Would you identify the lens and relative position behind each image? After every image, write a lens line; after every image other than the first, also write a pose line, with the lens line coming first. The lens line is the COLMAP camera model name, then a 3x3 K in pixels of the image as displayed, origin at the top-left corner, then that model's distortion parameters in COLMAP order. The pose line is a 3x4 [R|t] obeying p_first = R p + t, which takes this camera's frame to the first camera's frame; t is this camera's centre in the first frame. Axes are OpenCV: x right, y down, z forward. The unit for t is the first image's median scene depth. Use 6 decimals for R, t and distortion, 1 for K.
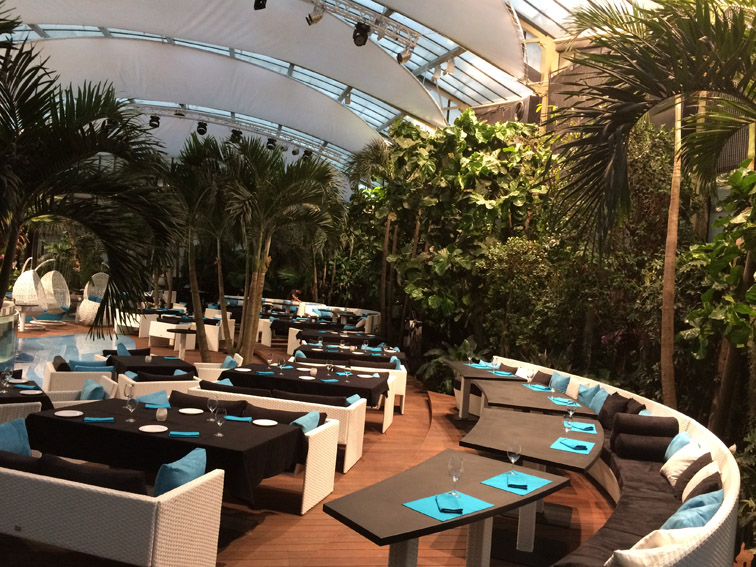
lens RADIAL K [[640.8, 0, 378.1], [0, 640.8, 280.3], [0, 0, 1]] dist [0.092210, -0.140057]
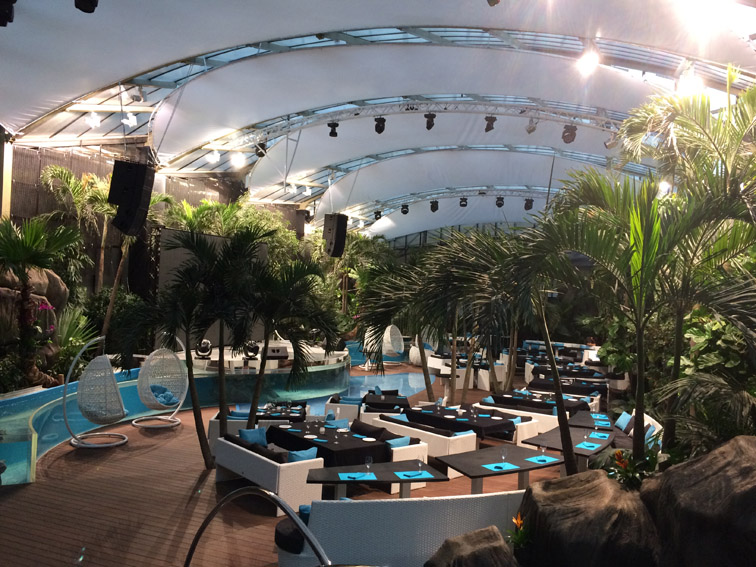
lens RADIAL K [[640.8, 0, 378.1], [0, 640.8, 280.3], [0, 0, 1]] dist [0.092210, -0.140057]
pose [[0.829139, -0.056811, -0.556148, 0.456268], [0.030380, 0.997932, -0.056647, -0.065150], [0.558216, 0.030072, 0.829151, -0.267877]]
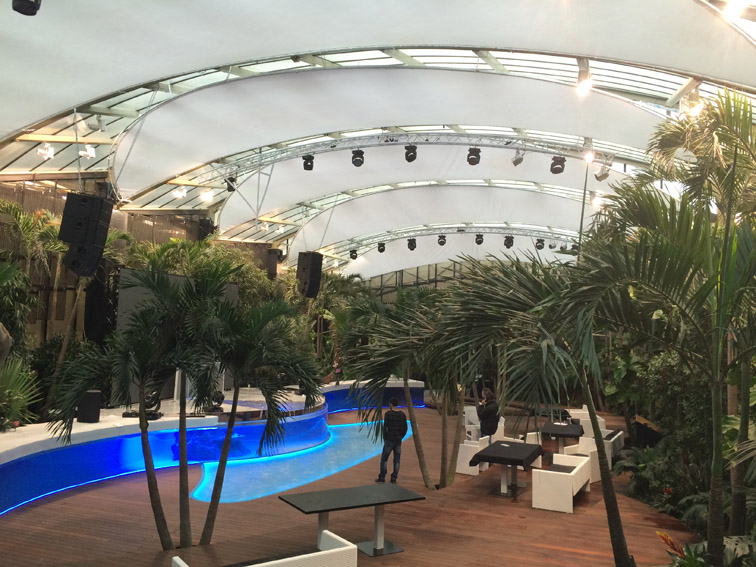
lens RADIAL K [[640.8, 0, 378.1], [0, 640.8, 280.3], [0, 0, 1]] dist [0.092210, -0.140057]
pose [[0.852044, -0.098903, -0.514042, 0.373952], [0.043958, 0.992039, -0.118009, -0.073921], [0.521621, 0.077952, 0.849609, -0.180482]]
